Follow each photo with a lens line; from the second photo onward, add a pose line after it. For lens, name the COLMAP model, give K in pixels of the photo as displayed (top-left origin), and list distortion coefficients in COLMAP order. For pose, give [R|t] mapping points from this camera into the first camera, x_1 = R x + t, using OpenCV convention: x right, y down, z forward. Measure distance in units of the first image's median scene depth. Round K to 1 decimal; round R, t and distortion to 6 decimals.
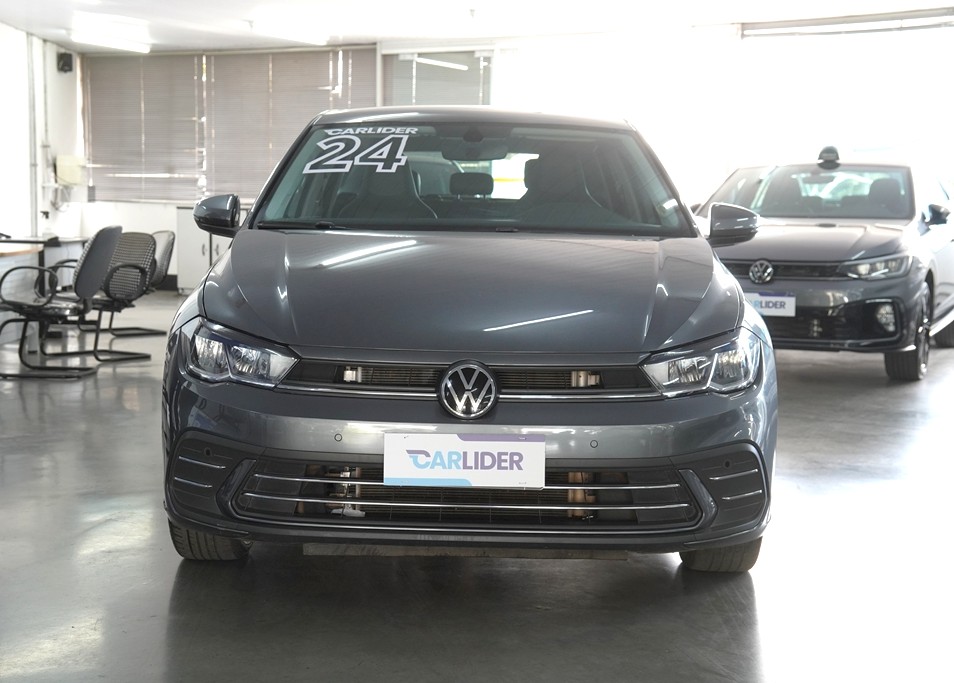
lens RADIAL K [[1306.7, 0, 477.0], [0, 1306.7, 341.5], [0, 0, 1]] dist [0.196480, 0.056615]
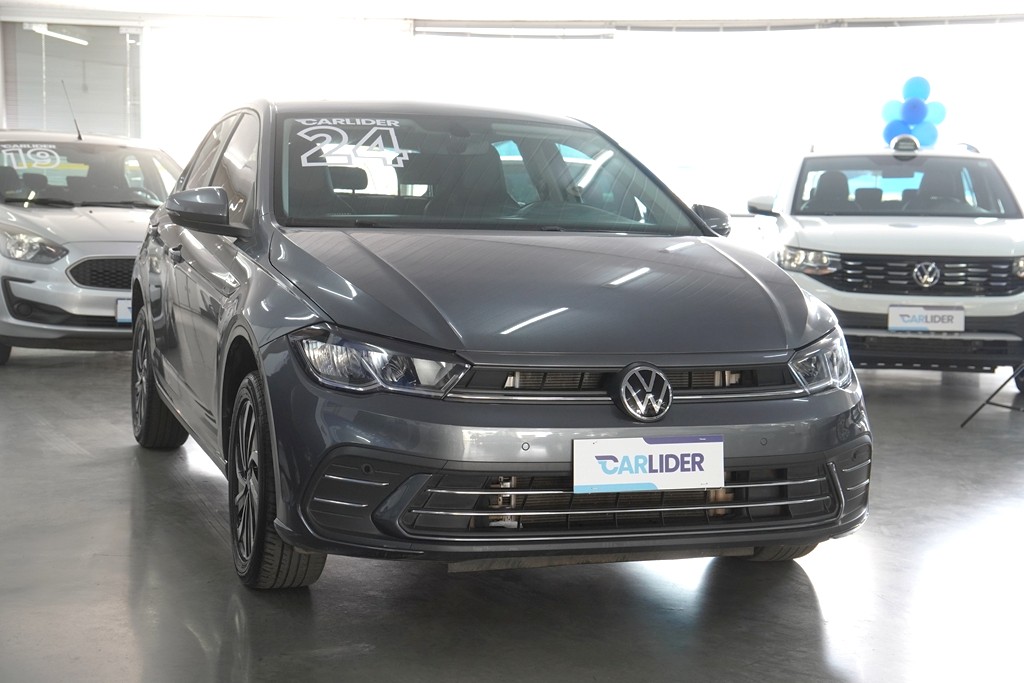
lens RADIAL K [[1362.0, 0, 512.0], [0, 1362.0, 341.5], [0, 0, 1]] dist [0.079748, 0.515854]
pose [[0.948081, -0.020521, 0.317368, -0.409296], [0.020486, 0.999784, 0.003450, -0.006584], [-0.317370, 0.003231, 0.948296, 0.055822]]
